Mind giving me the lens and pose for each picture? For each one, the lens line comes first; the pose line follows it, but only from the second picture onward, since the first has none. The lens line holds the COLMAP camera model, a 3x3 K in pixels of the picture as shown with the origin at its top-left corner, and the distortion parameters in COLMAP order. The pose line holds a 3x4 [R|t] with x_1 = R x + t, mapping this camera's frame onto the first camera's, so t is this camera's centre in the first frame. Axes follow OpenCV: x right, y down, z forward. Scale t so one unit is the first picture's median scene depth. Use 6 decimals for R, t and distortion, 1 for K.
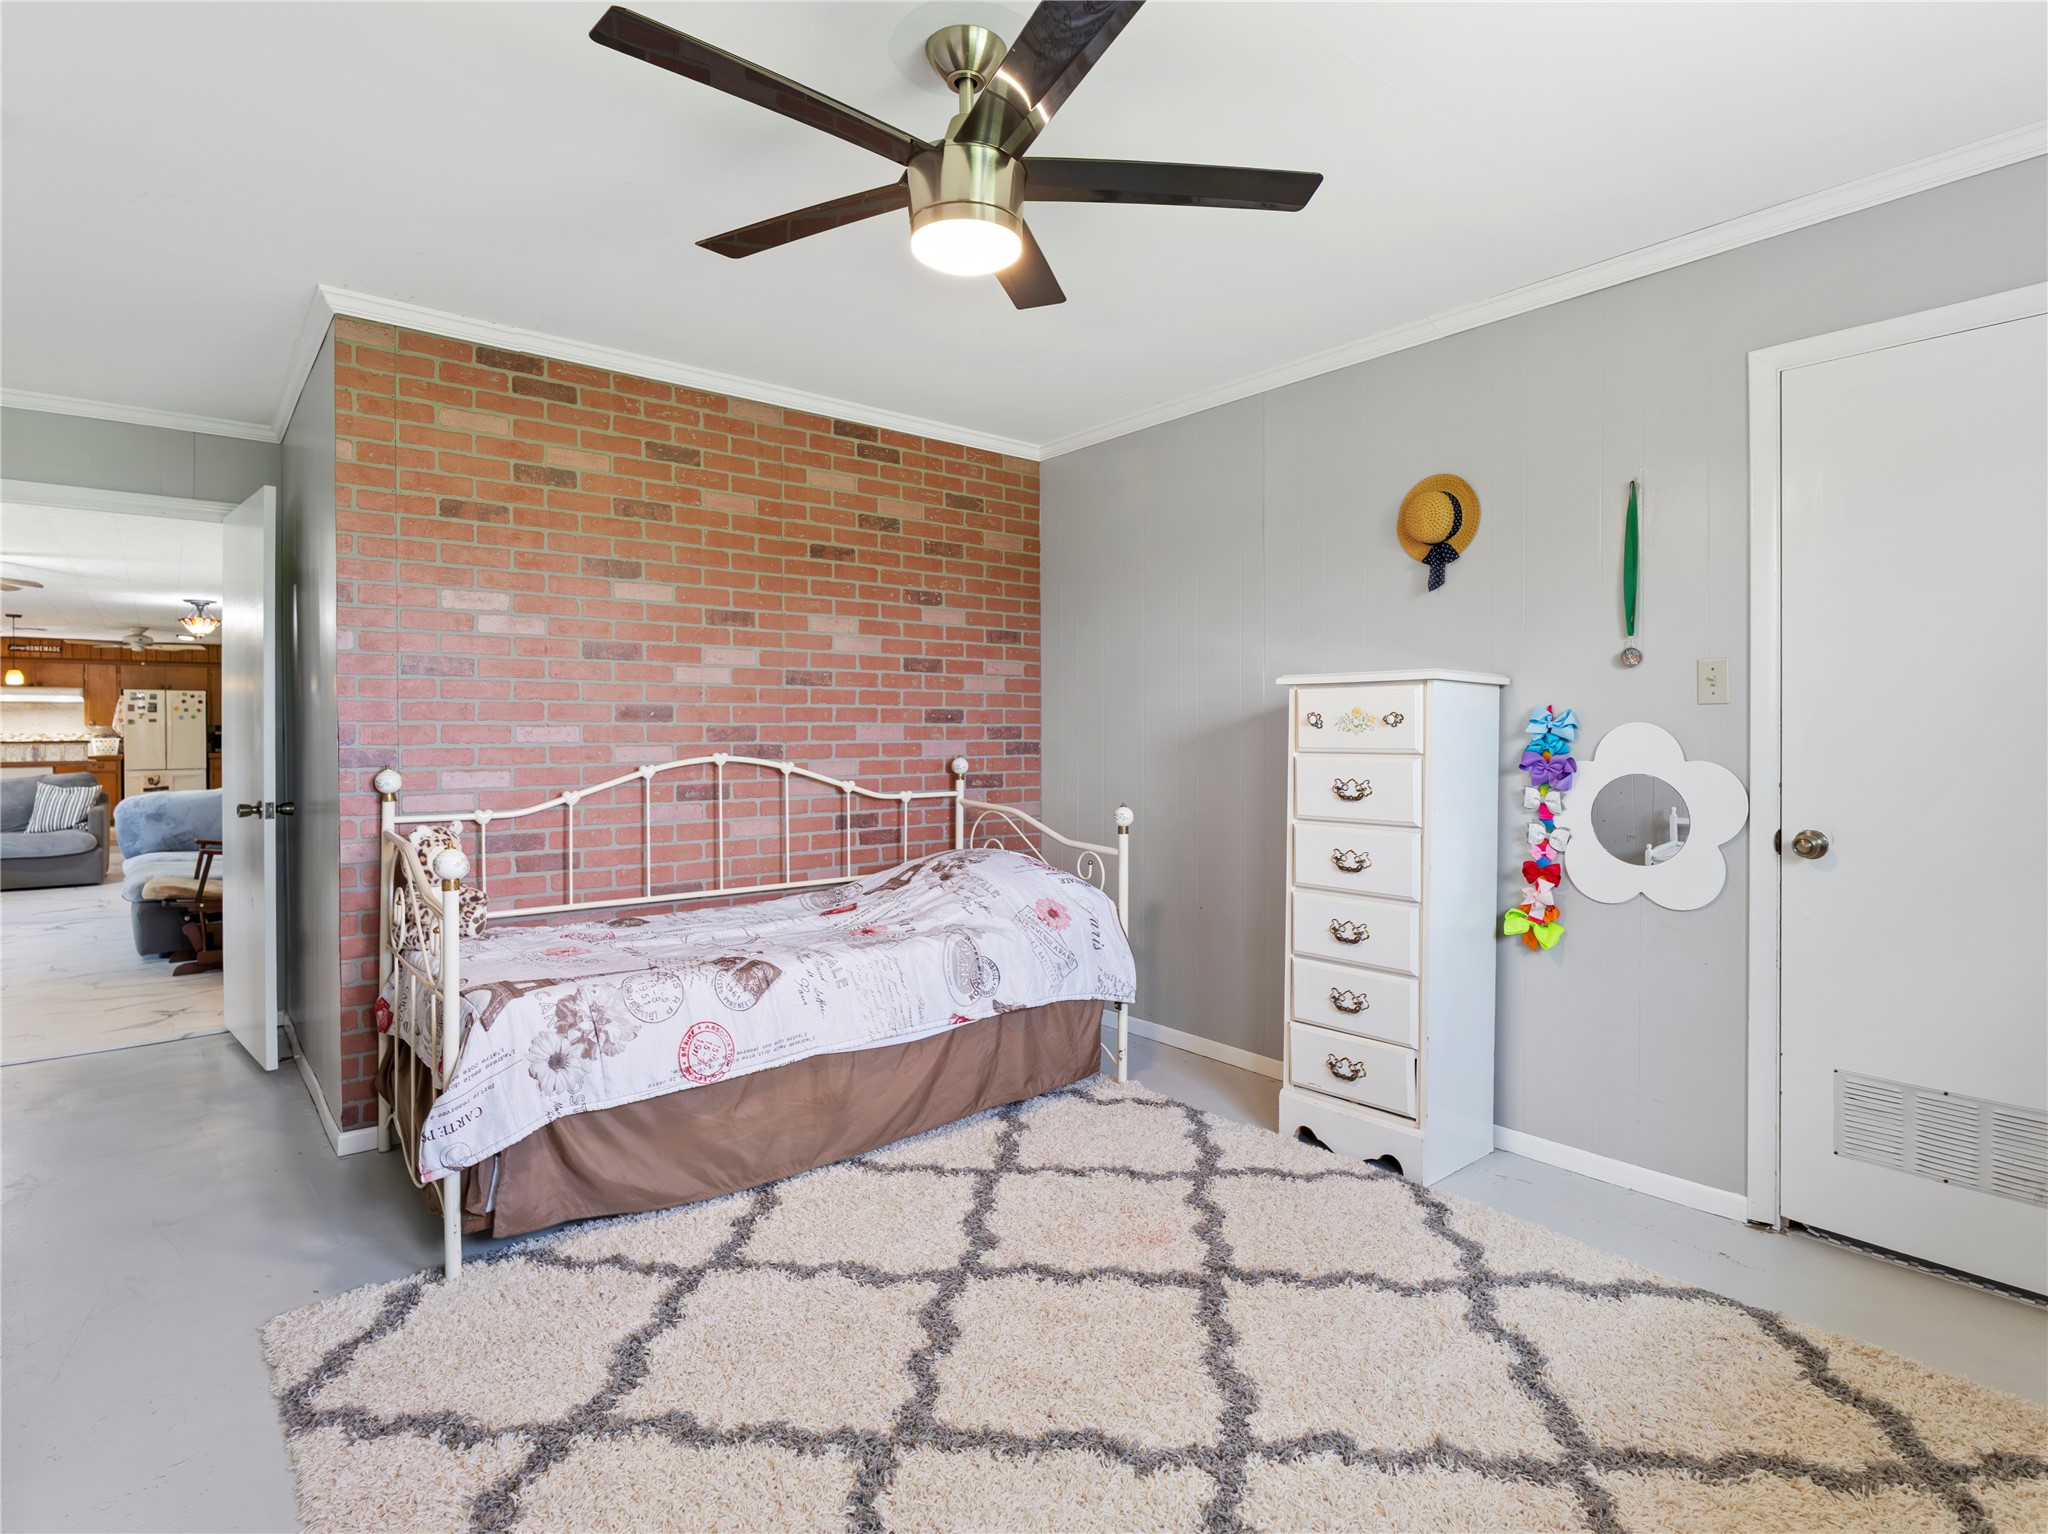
lens RADIAL K [[1052.2, 0, 1035.4], [0, 1052.2, 738.9], [0, 0, 1]] dist [-0.007241, 0.000607]
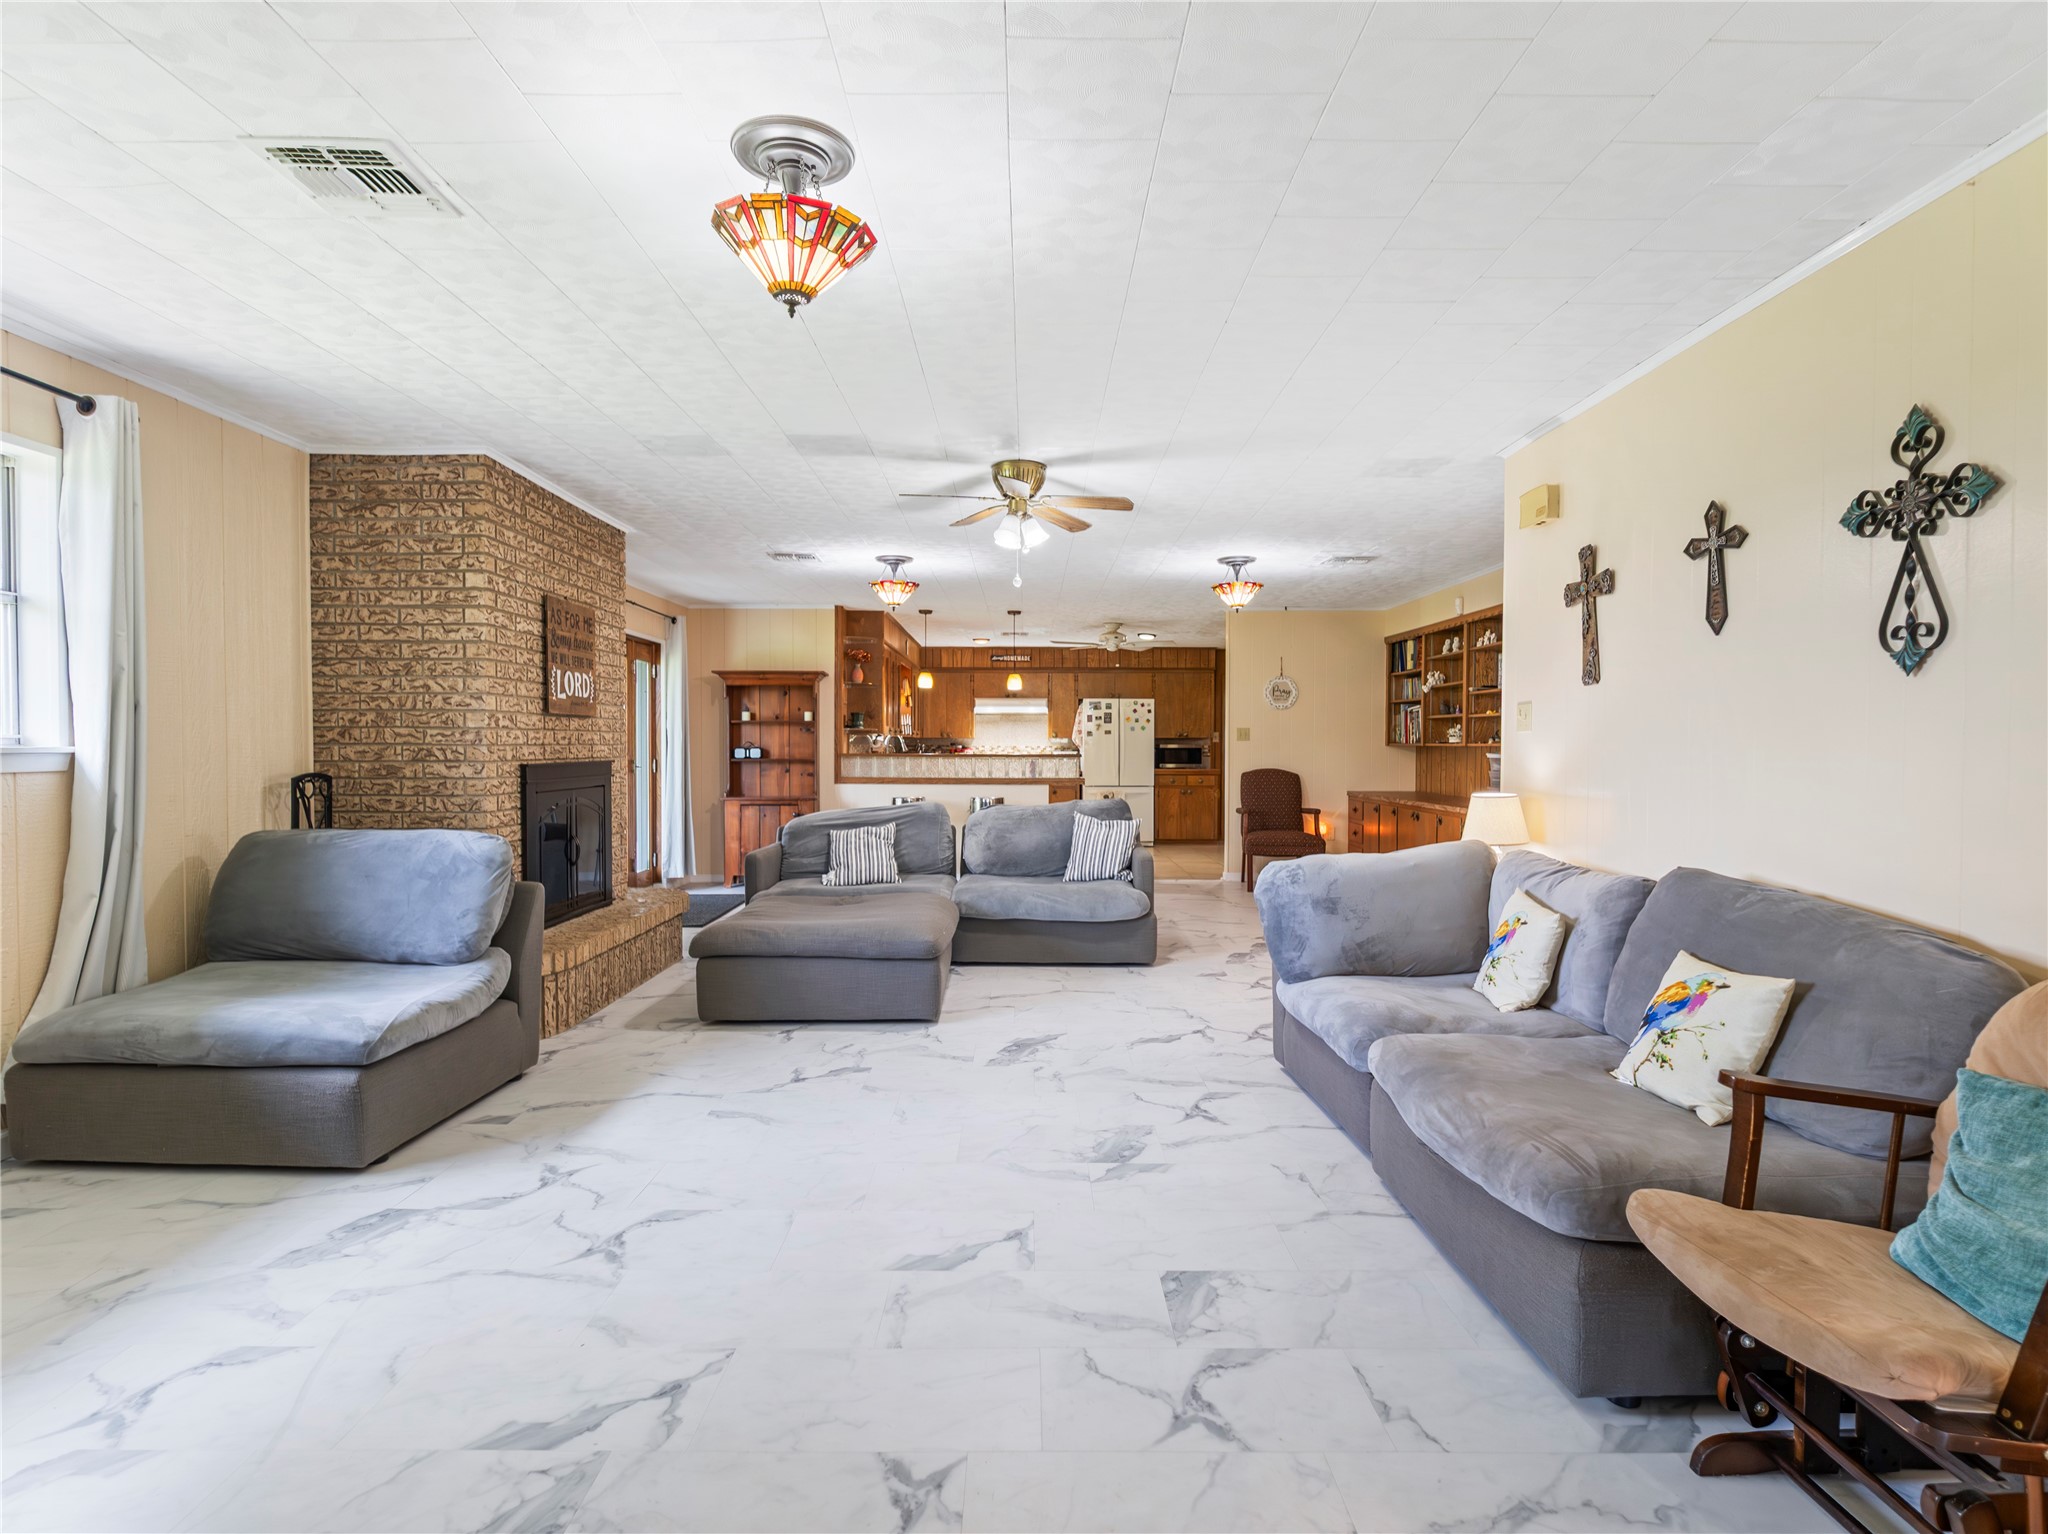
lens RADIAL K [[1052.2, 0, 1034.4], [0, 1052.2, 766.5], [0, 0, 1]] dist [-0.007241, 0.000607]
pose [[0.775352, 0.017007, -0.631300, -0.317917], [-0.009916, 0.999842, 0.014756, -0.000857], [0.631451, -0.005181, 0.775398, 0.253951]]
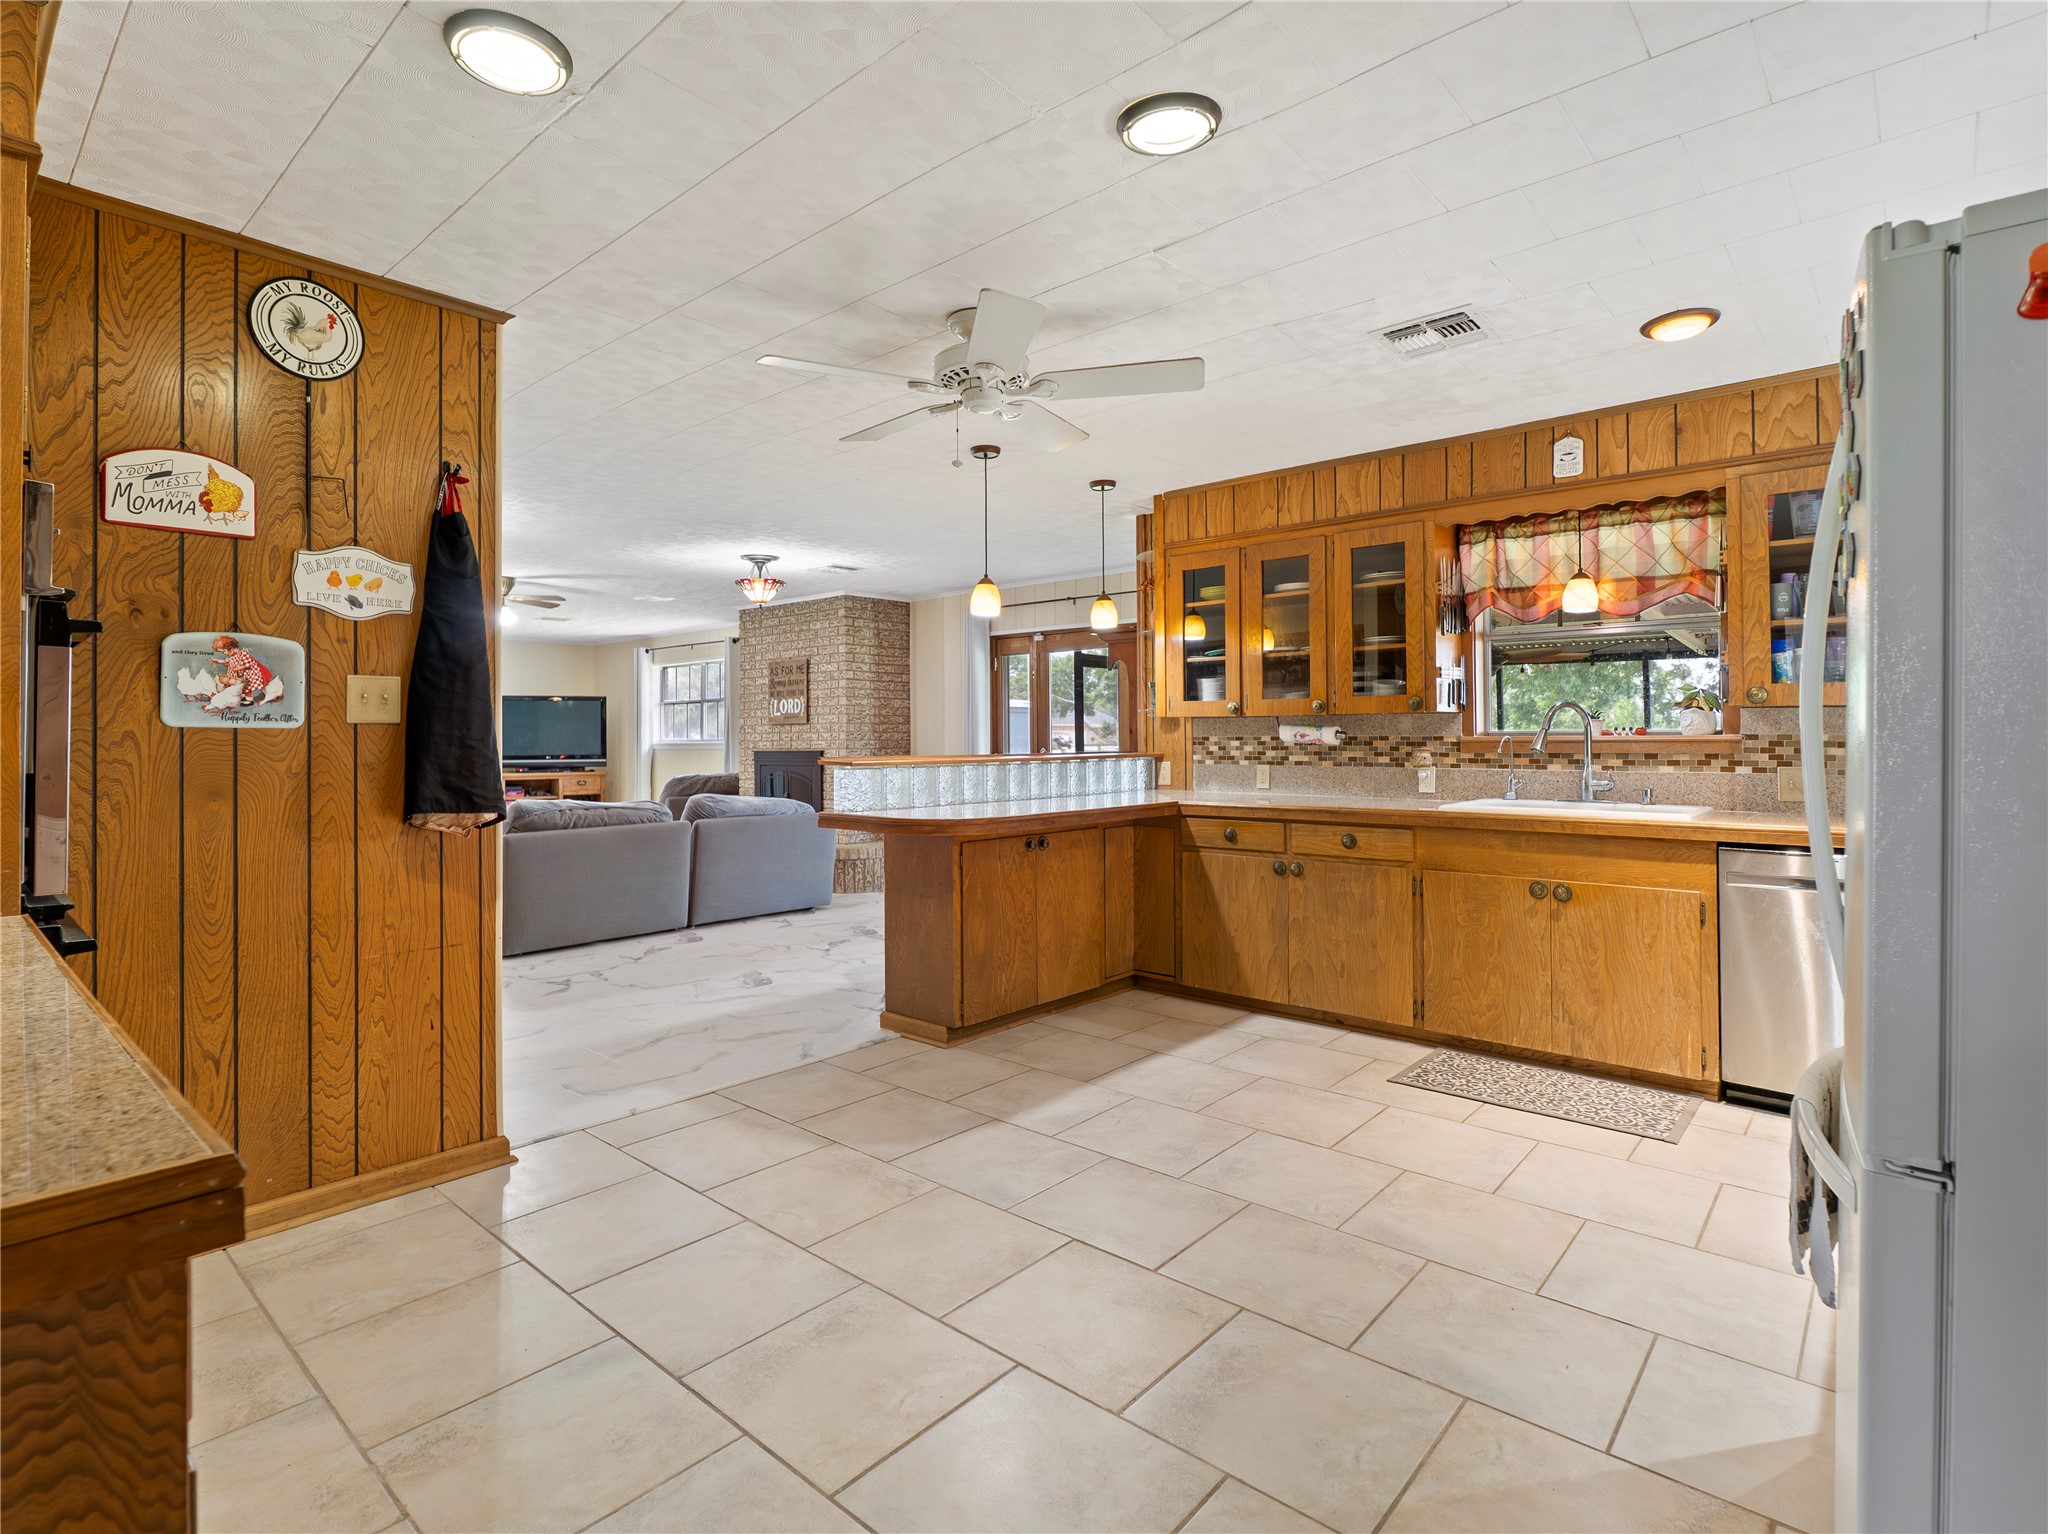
lens RADIAL K [[1019.9, 0, 1016.4], [0, 1019.9, 727.7], [0, 0, 1]] dist [-0.008641, -0.000592]
pose [[-0.989274, 0.006398, -0.145931, -0.735674], [0.006969, 0.999970, -0.003397, -0.006567], [0.145905, -0.004377, -0.989289, 1.103152]]
